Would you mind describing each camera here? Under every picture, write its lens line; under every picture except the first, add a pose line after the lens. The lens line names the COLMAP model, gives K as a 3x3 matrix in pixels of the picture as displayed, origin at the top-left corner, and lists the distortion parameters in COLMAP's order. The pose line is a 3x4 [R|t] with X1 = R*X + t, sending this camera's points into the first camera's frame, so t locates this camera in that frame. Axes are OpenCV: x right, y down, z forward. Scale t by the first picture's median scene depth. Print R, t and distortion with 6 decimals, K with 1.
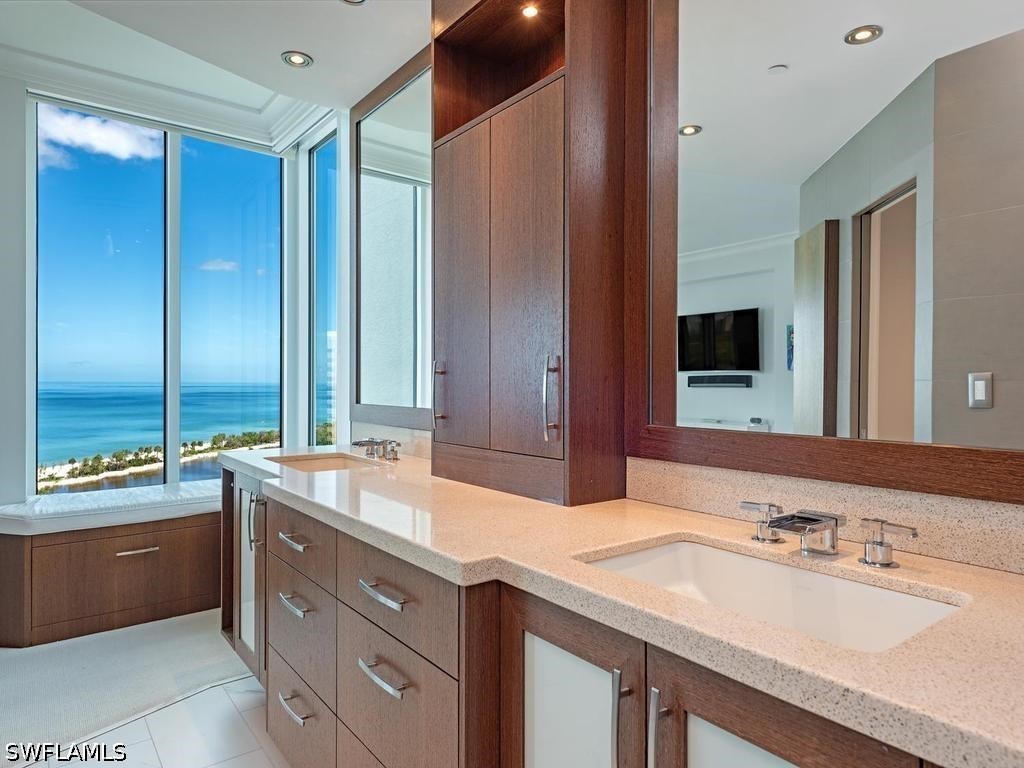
lens RADIAL K [[640.9, 0, 512.0], [0, 640.9, 384.0], [0, 0, 1]] dist [0.004523, 0.001645]
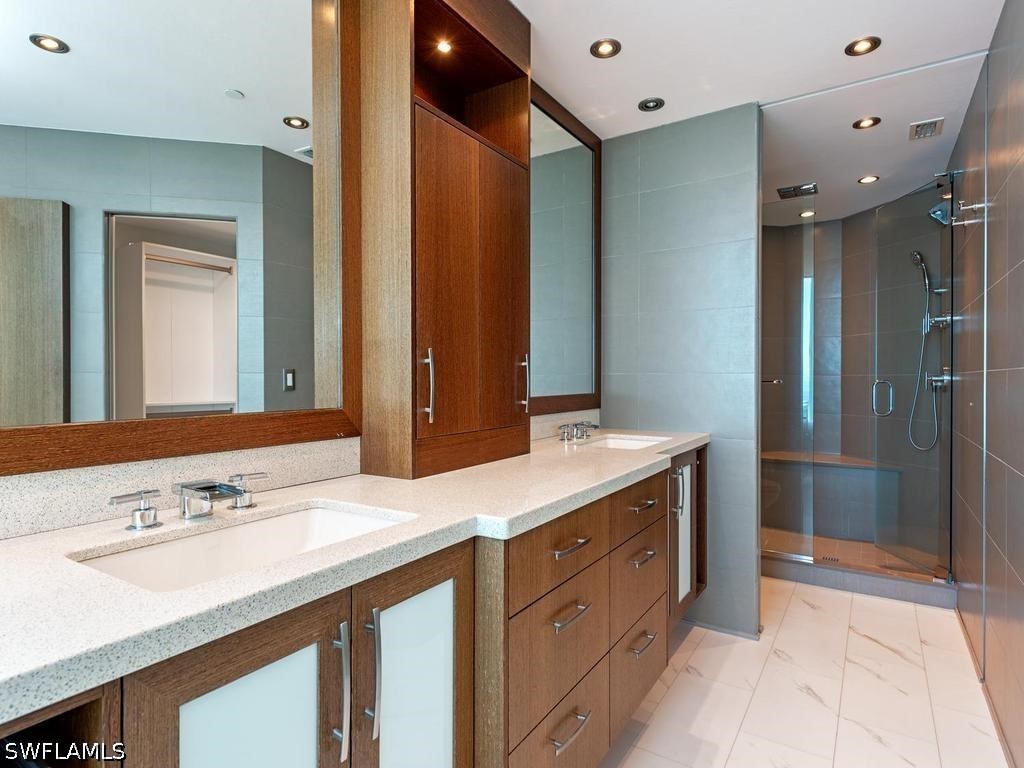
lens RADIAL K [[554.7, 0, 512.0], [0, 554.7, 384.0], [0, 0, 1]] dist [-0.001239, -0.000308]
pose [[-0.323924, -0.017748, 0.945916, -0.767331], [0.000861, 0.999818, 0.019055, 0.006126], [-0.946083, 0.006986, -0.323850, 0.933165]]
